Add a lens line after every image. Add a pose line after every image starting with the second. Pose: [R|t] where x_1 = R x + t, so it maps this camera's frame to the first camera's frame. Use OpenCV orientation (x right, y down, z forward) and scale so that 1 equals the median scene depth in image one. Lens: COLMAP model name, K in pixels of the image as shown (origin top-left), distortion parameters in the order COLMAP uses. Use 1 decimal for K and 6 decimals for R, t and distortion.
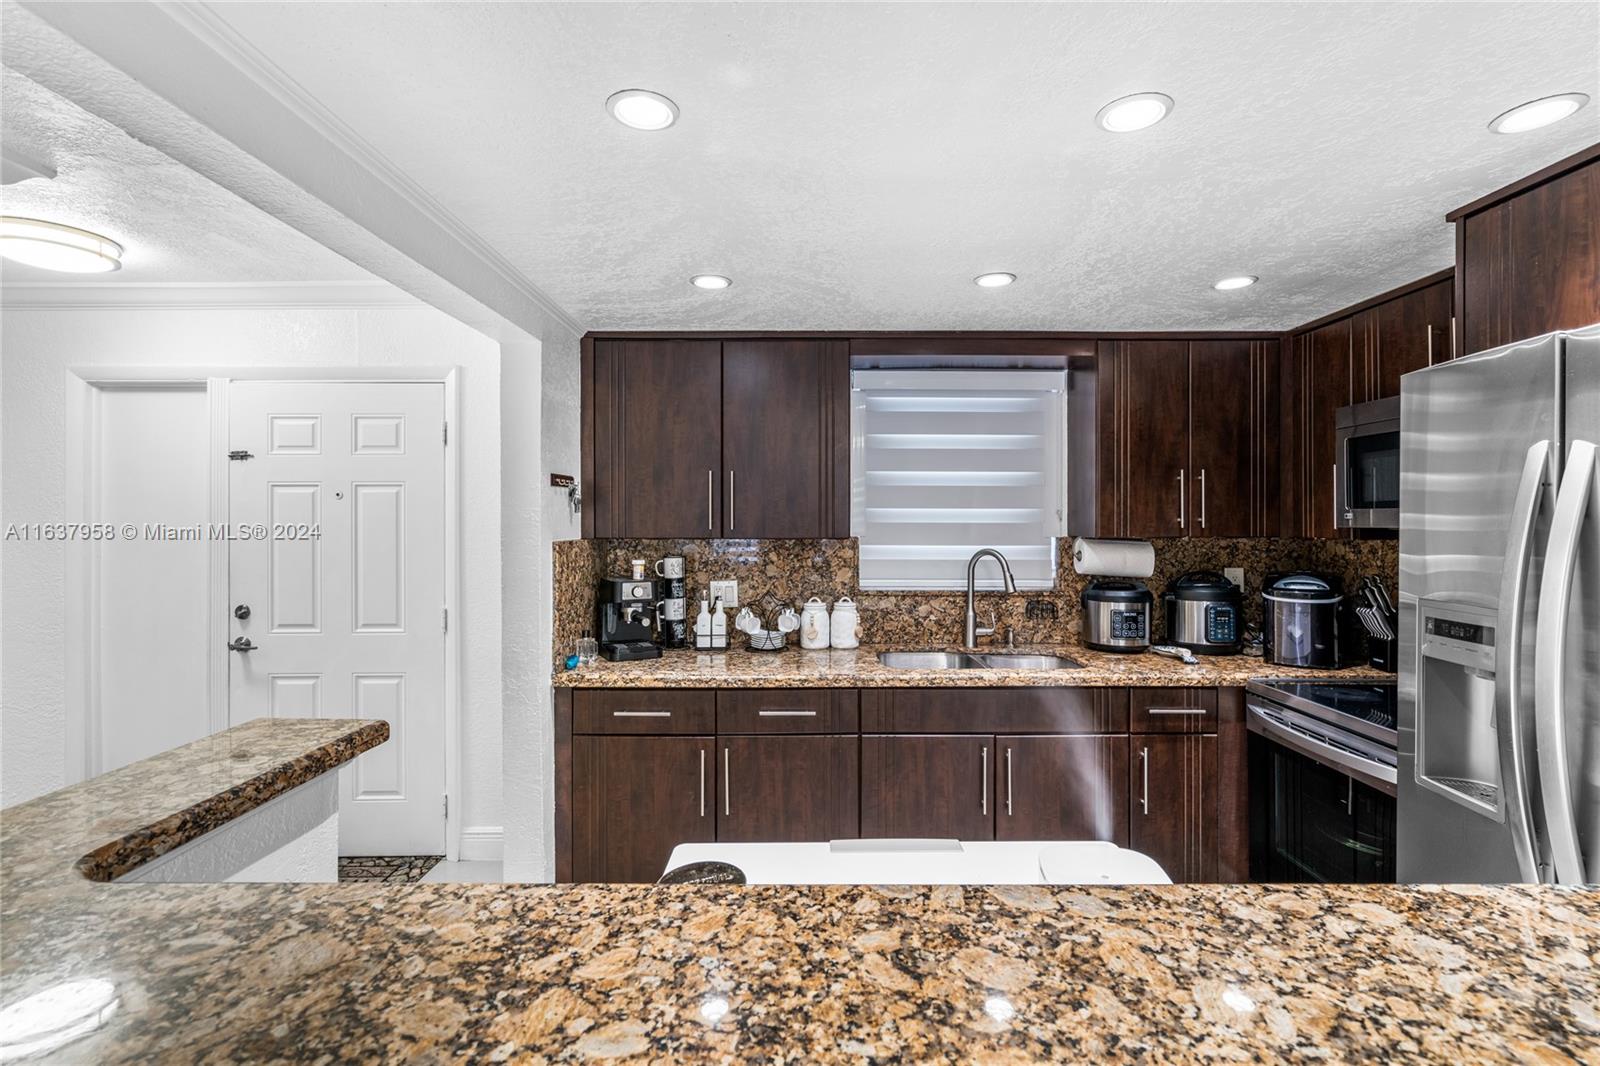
lens RADIAL K [[731.3, 0, 822.9], [0, 731.3, 514.4], [0, 0, 1]] dist [-0.007653, 0.004039]
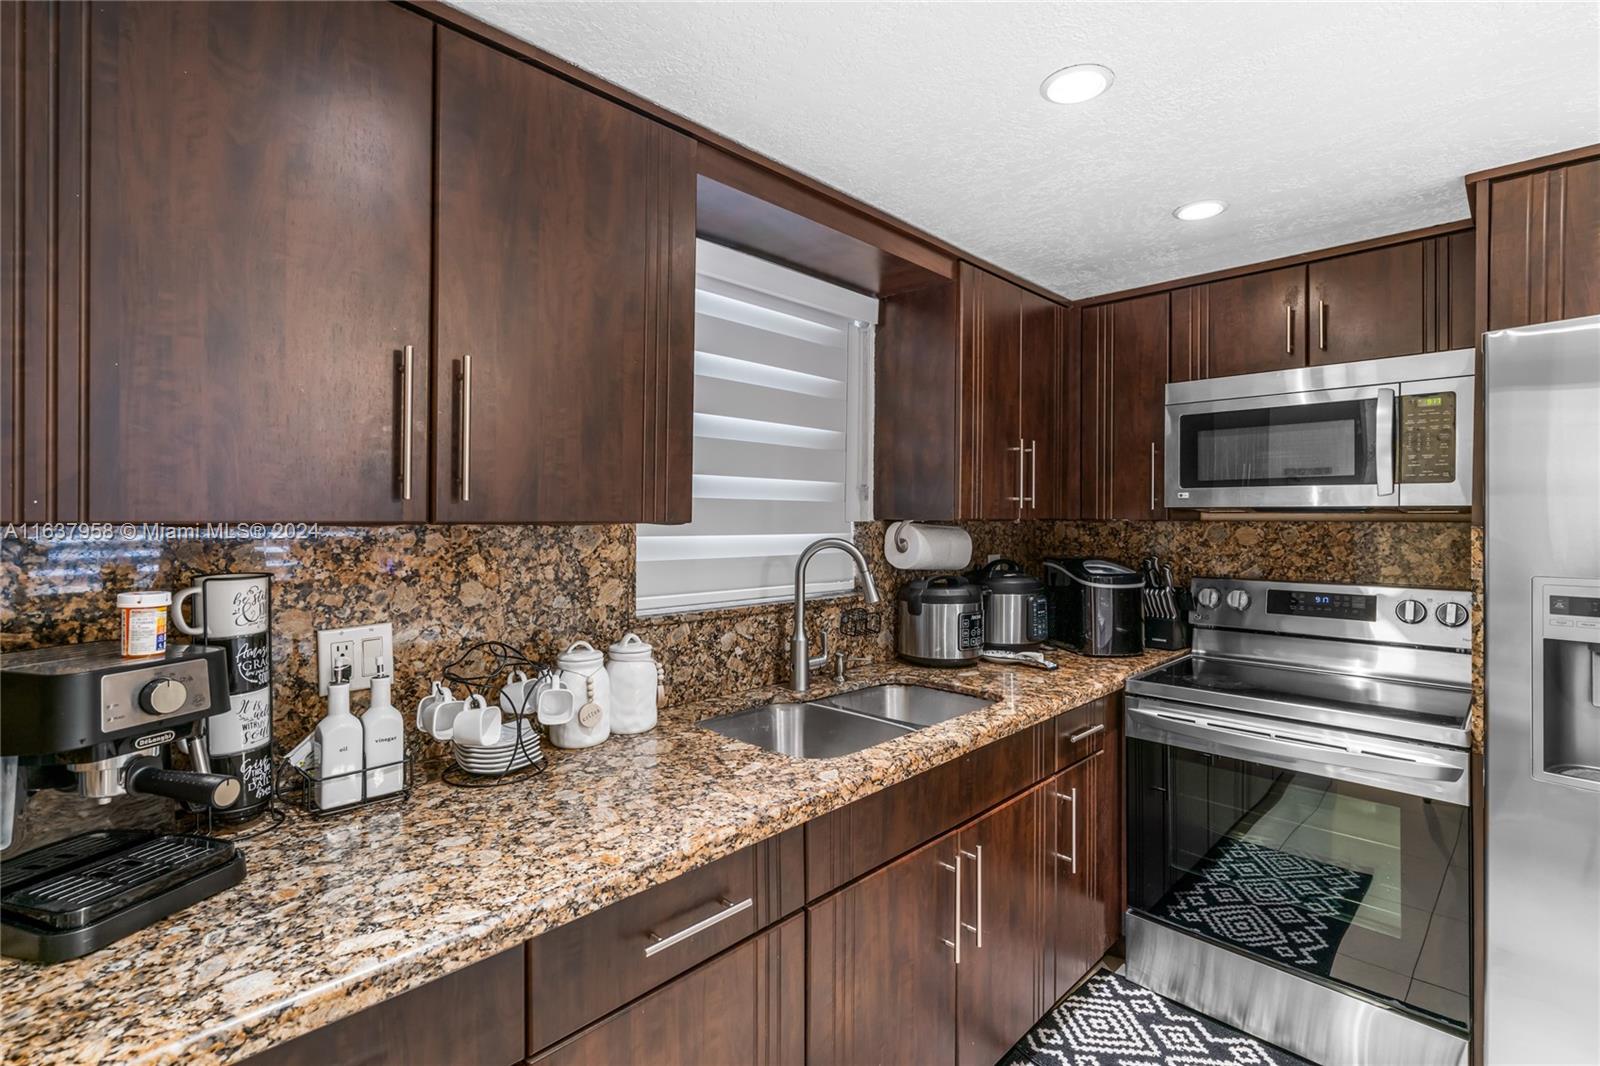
lens RADIAL K [[731.3, 0, 817.5], [0, 731.3, 514.6], [0, 0, 1]] dist [-0.007653, 0.004039]
pose [[0.709800, 0.003465, 0.704395, -0.273736], [-0.008526, 0.999957, 0.003672, 0.025776], [-0.704352, -0.008612, 0.709799, 0.587301]]
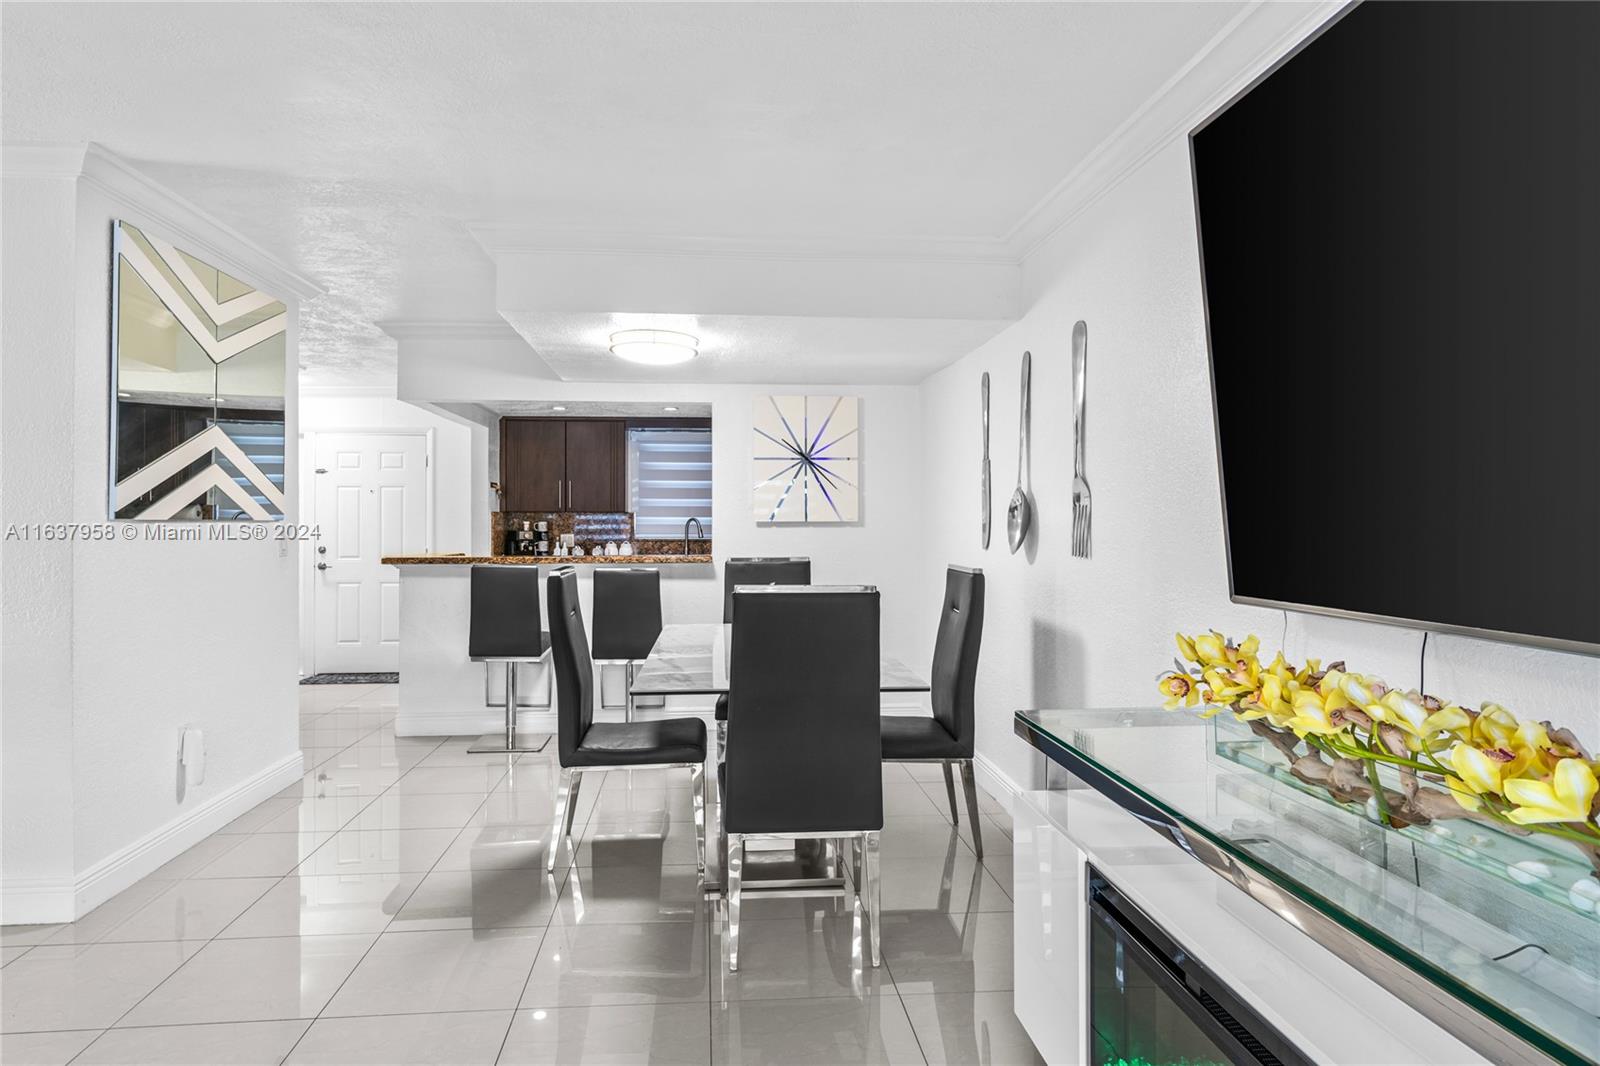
lens RADIAL K [[949.2, 0, 772.0], [0, 949.2, 513.8], [0, 0, 1]] dist [-0.002580, 0.004263]
pose [[0.998805, 0.003321, 0.048760, 0.346579], [-0.002956, 0.999967, -0.007552, 0.059427], [-0.048784, 0.007399, 0.998782, -1.894207]]
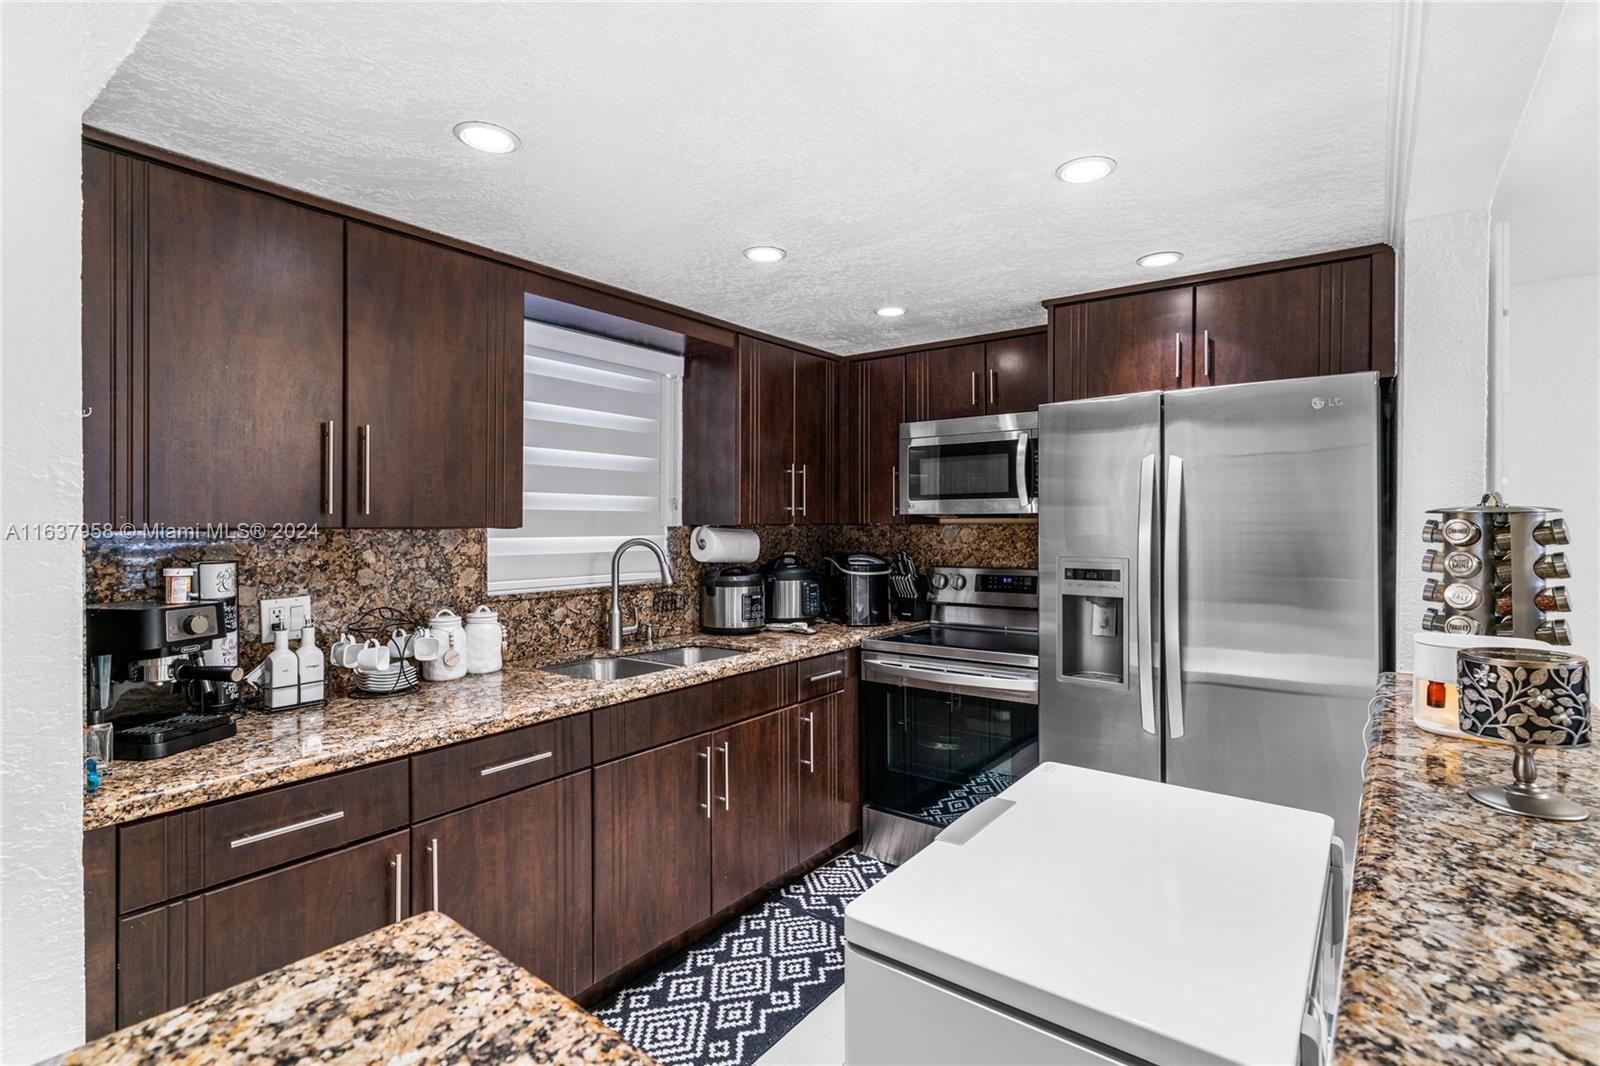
lens RADIAL K [[748.9, 0, 814.5], [0, 748.9, 520.4], [0, 0, 1]] dist [-0.004147, 0.003093]
pose [[0.609165, 0.000224, 0.793043, -0.417650], [-0.002884, 0.999994, 0.001932, 0.024252], [-0.793038, -0.003464, 0.609162, 0.278463]]
